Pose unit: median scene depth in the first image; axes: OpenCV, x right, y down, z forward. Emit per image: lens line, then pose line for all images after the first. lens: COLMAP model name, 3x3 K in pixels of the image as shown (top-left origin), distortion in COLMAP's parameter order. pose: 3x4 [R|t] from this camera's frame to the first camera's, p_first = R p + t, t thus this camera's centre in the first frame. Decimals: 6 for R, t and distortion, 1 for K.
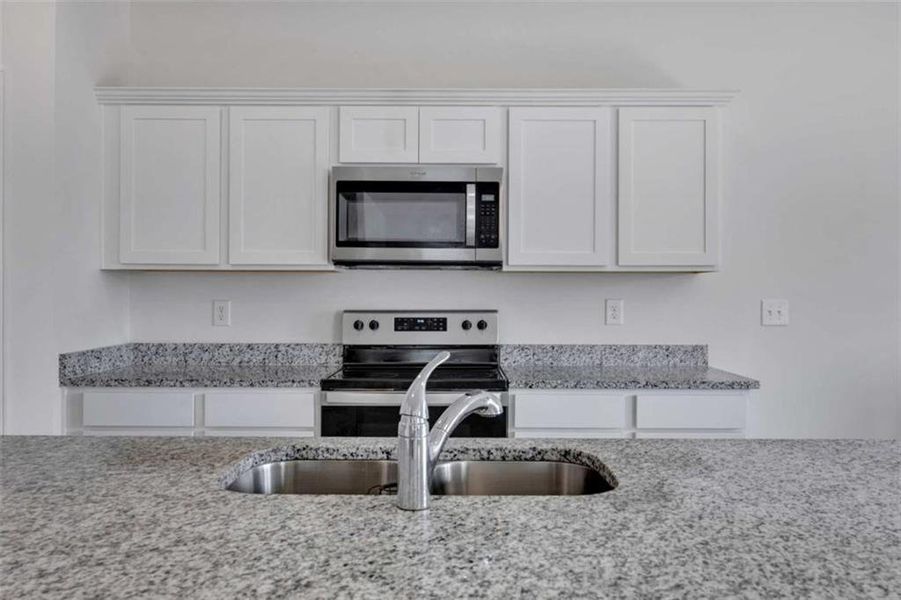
lens RADIAL K [[712.2, 0, 450.5], [0, 712.2, 300.0], [0, 0, 1]] dist [0.008448, 0.003495]
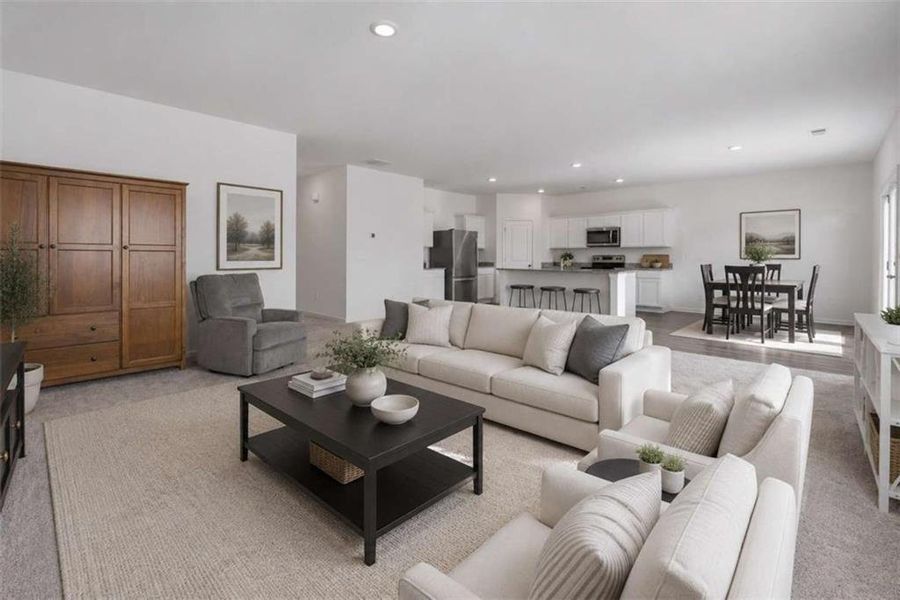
lens RADIAL K [[399.8, 0, 451.2], [0, 399.8, 254.8], [0, 0, 1]] dist [-0.001051, -0.011955]
pose [[0.722860, -0.012196, -0.690887, 1.150047], [0.000322, 0.999850, -0.017314, 0.060415], [0.690995, 0.012293, 0.722755, -1.845208]]
